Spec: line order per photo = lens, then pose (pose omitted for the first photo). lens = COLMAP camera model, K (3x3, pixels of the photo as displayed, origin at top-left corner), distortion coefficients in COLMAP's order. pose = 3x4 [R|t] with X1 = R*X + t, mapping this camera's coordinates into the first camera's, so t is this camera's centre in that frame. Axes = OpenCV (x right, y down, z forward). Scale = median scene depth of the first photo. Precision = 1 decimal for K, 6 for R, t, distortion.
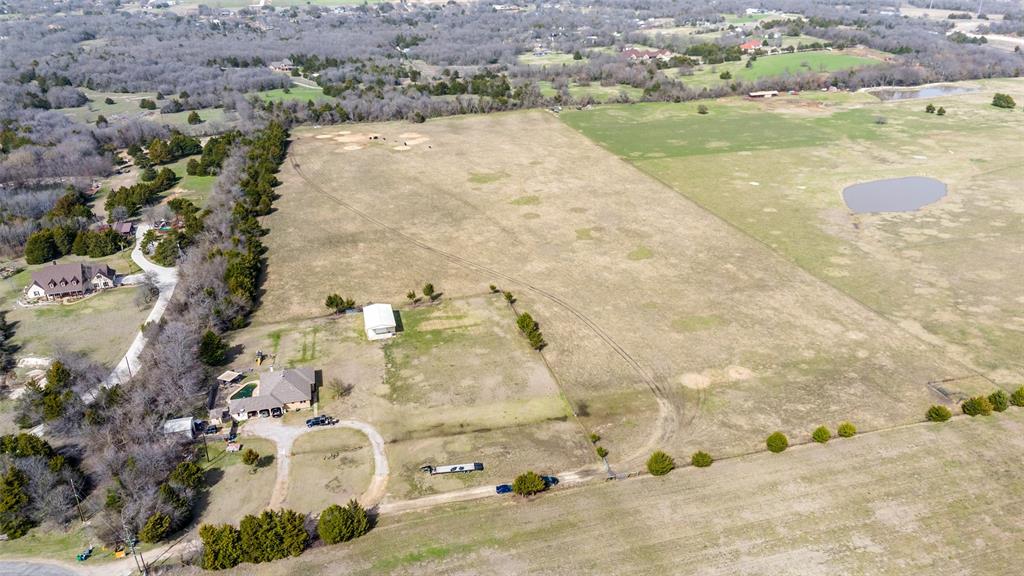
lens RADIAL K [[753.5, 0, 513.8], [0, 753.5, 289.9], [0, 0, 1]] dist [0.060120, -0.046418]
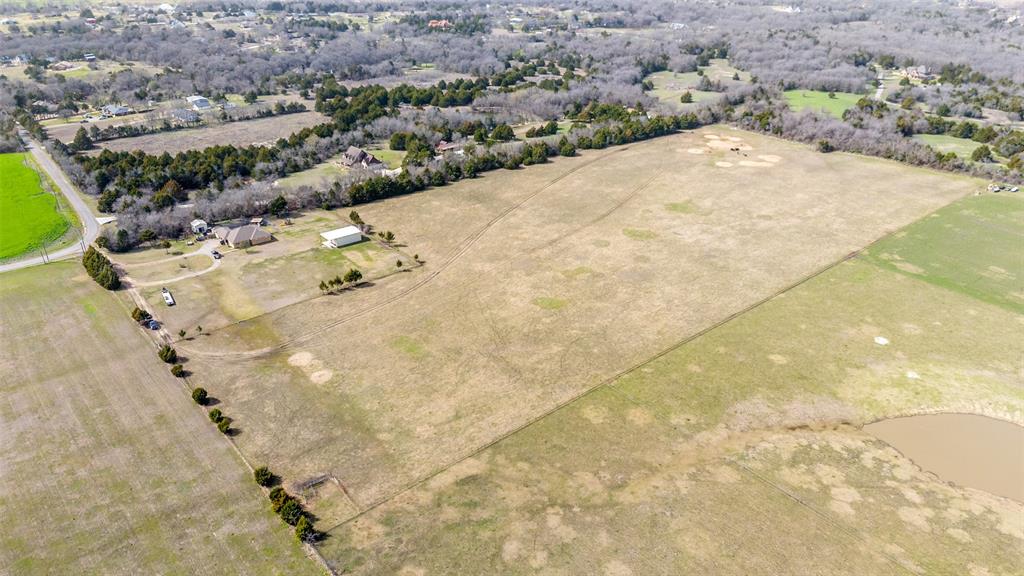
lens RADIAL K [[753.5, 0, 514.6], [0, 753.5, 289.8], [0, 0, 1]] dist [0.060120, -0.046418]
pose [[0.408293, 0.416938, -0.812071, 0.843168], [-0.390352, 0.883905, 0.257558, -0.266593], [0.825180, 0.211835, 0.523645, 0.417264]]
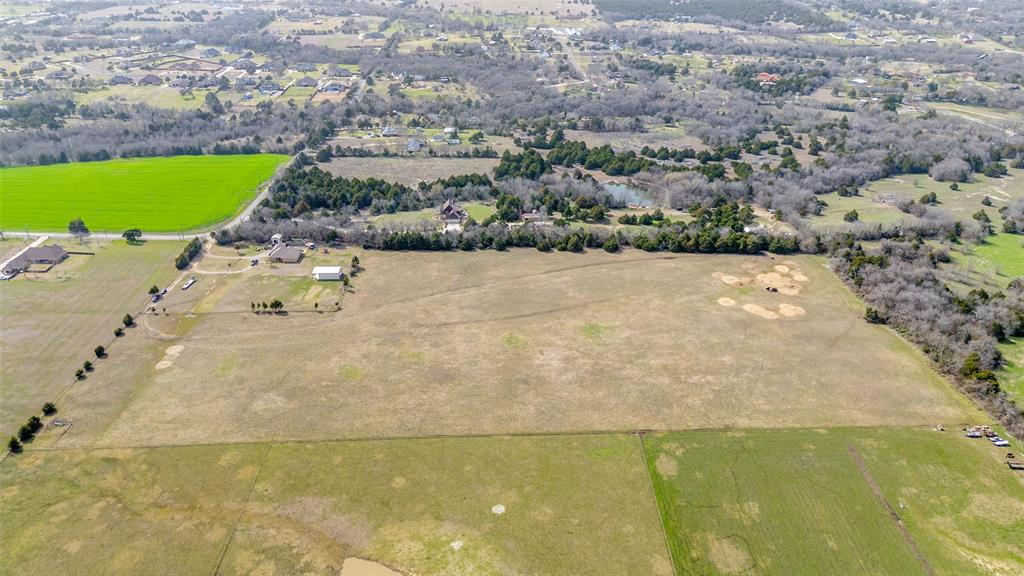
lens RADIAL K [[753.5, 0, 516.7], [0, 753.5, 282.9], [0, 0, 1]] dist [0.060120, -0.046418]
pose [[-0.242486, 0.437759, -0.865776, 0.985701], [-0.408326, 0.763465, 0.500392, -0.785282], [0.880040, 0.474856, -0.006381, 1.071366]]
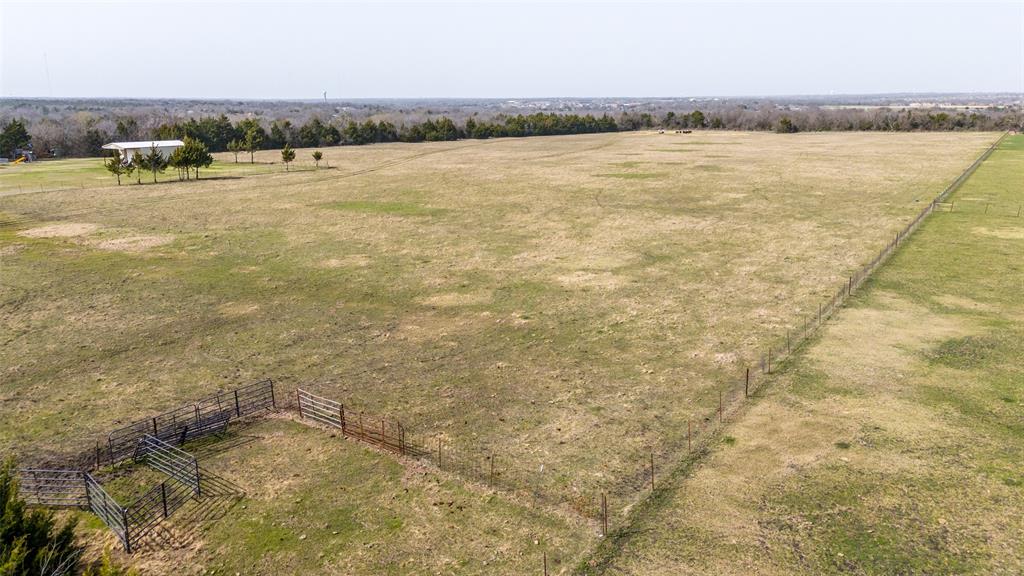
lens RADIAL K [[753.5, 0, 511.7], [0, 753.5, 288.1], [0, 0, 1]] dist [0.060120, -0.046418]
pose [[0.643050, 0.189445, -0.742022, 0.443148], [-0.331891, 0.942142, -0.047086, 0.060433], [0.690170, 0.276549, 0.668719, 0.596203]]
